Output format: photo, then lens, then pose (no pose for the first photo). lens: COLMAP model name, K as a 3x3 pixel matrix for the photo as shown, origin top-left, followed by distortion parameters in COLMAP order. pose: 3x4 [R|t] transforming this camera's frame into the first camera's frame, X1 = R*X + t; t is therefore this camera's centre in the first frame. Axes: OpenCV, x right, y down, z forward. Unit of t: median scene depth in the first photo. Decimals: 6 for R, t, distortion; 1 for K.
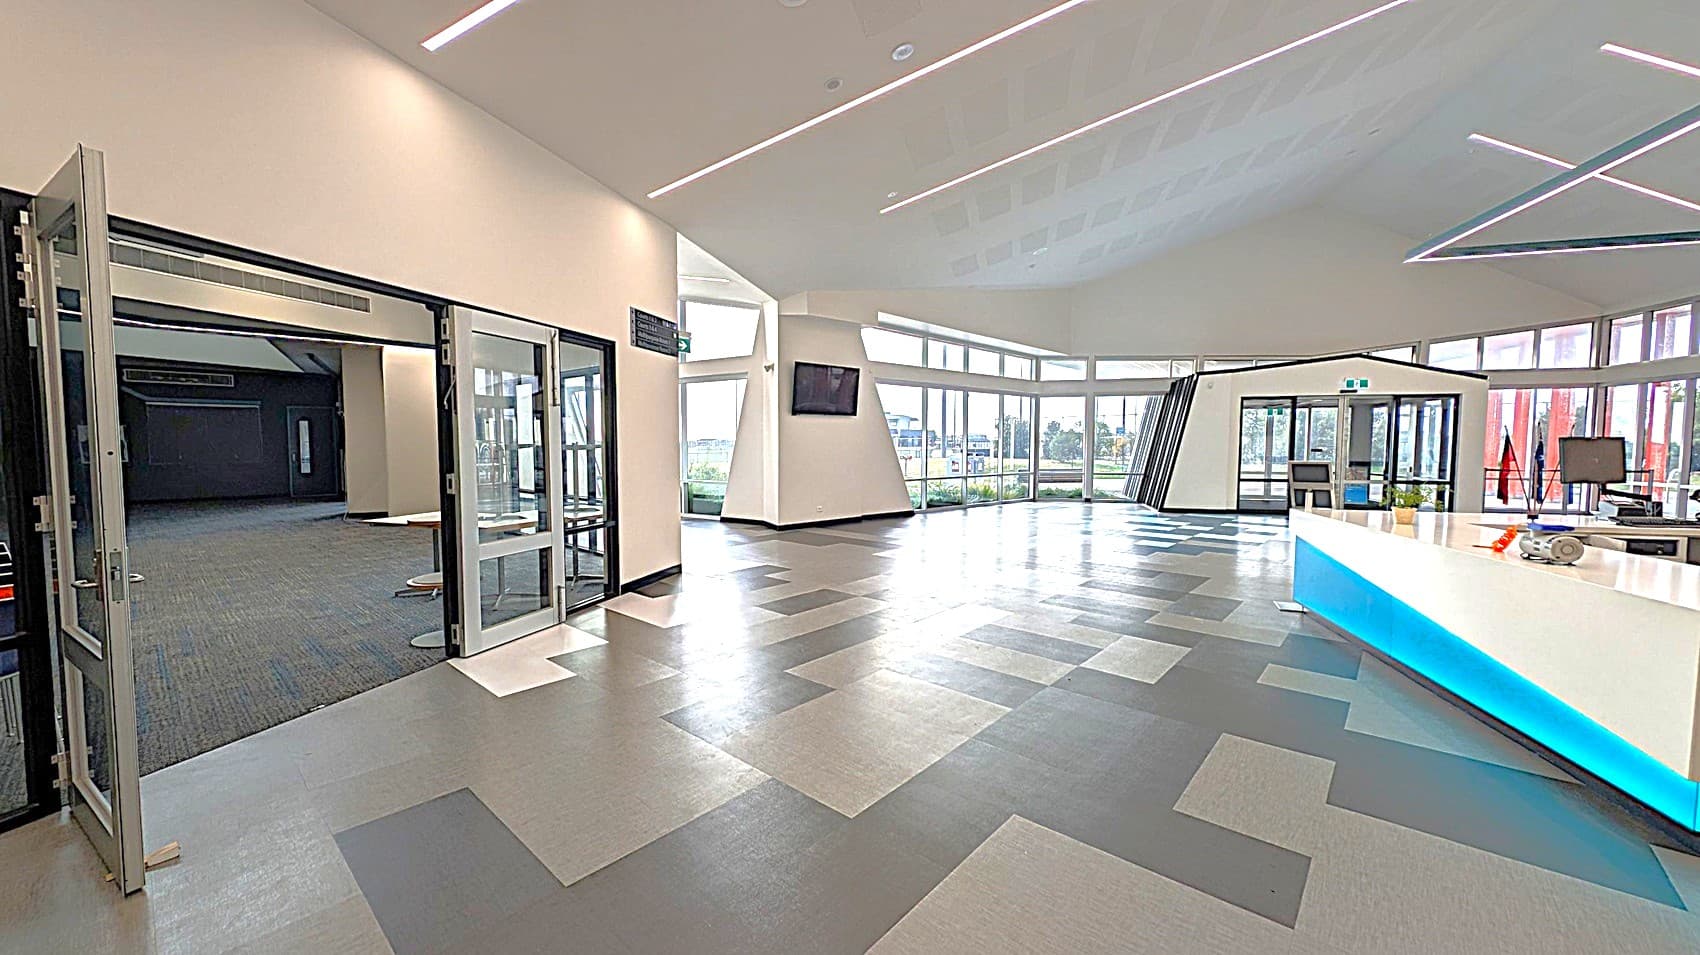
lens RADIAL K [[640.0, 0, 850.1], [0, 640.0, 475.6], [0, 0, 1]] dist [-0.000756, 0.000436]
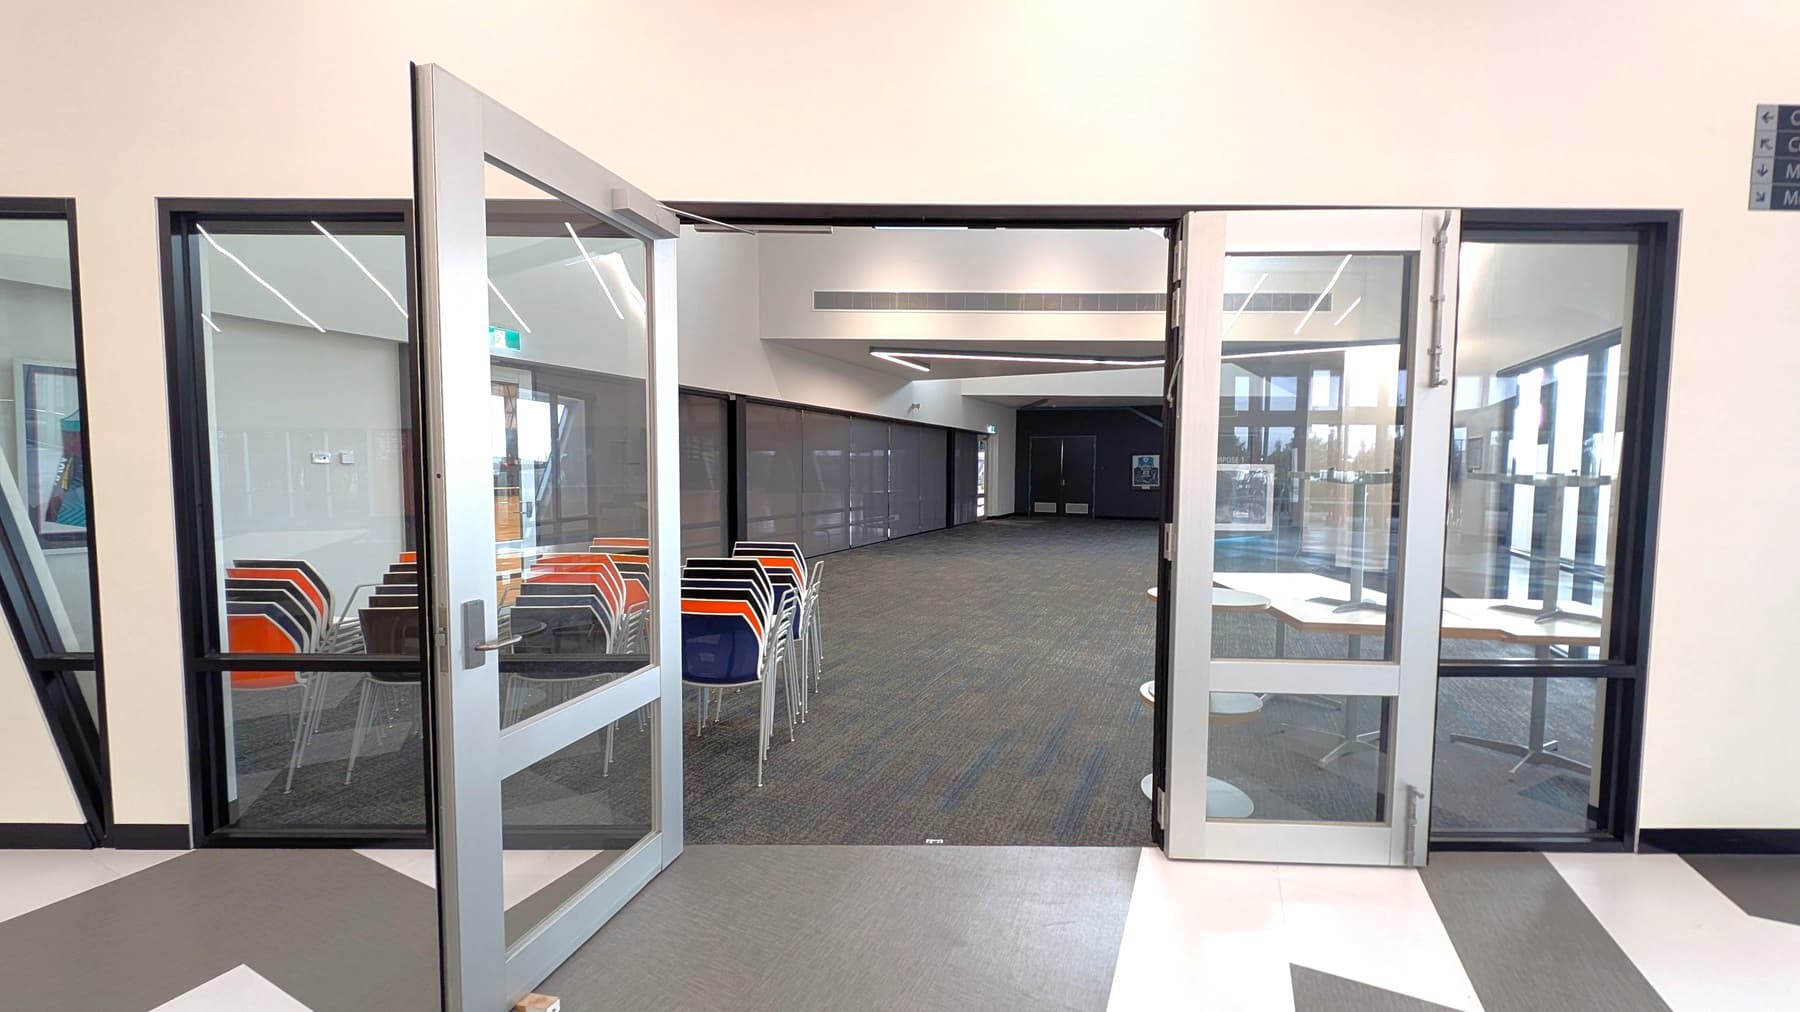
lens RADIAL K [[677.6, 0, 900.3], [0, 677.6, 510.4], [0, 0, 1]] dist [-0.000756, 0.000436]
pose [[0.265017, 0.062622, -0.962208, -0.085538], [-0.057736, 0.997129, 0.048993, -0.021027], [0.962514, 0.042570, 0.267871, 0.437828]]
